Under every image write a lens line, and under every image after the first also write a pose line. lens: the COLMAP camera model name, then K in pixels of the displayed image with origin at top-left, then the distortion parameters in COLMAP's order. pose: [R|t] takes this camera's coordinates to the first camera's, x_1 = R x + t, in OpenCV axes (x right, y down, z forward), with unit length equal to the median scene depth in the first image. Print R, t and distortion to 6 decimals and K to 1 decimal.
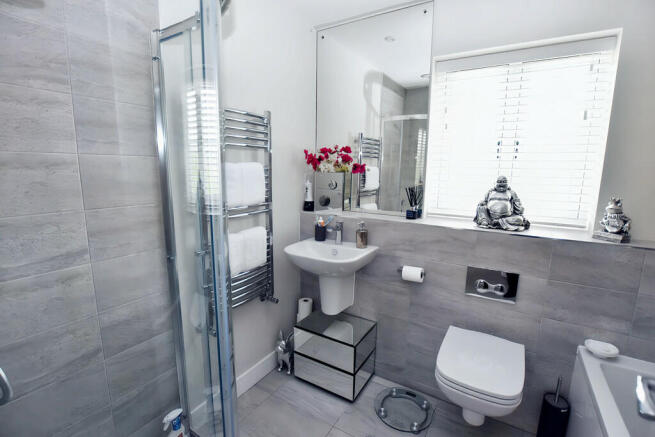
lens RADIAL K [[298.2, 0, 330.6], [0, 298.2, 219.0], [0, 0, 1]] dist [-0.030026, 0.001207]
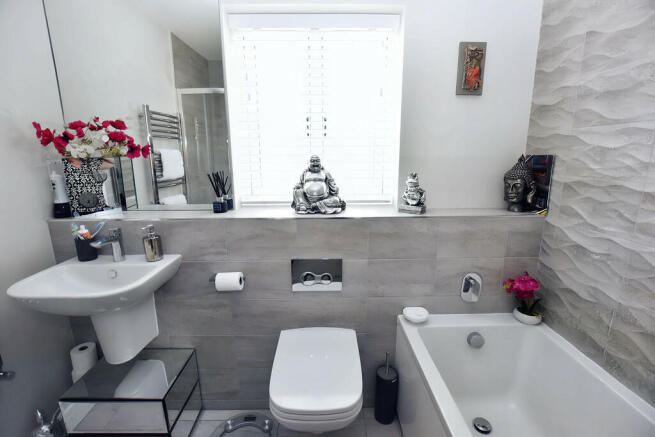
lens RADIAL K [[298.2, 0, 330.6], [0, 298.2, 219.0], [0, 0, 1]] dist [-0.030026, 0.001207]
pose [[0.840201, -0.132722, 0.525782, 0.101108], [0.106433, 0.991089, 0.080097, -0.015365], [-0.531727, -0.011337, 0.846840, 0.171868]]
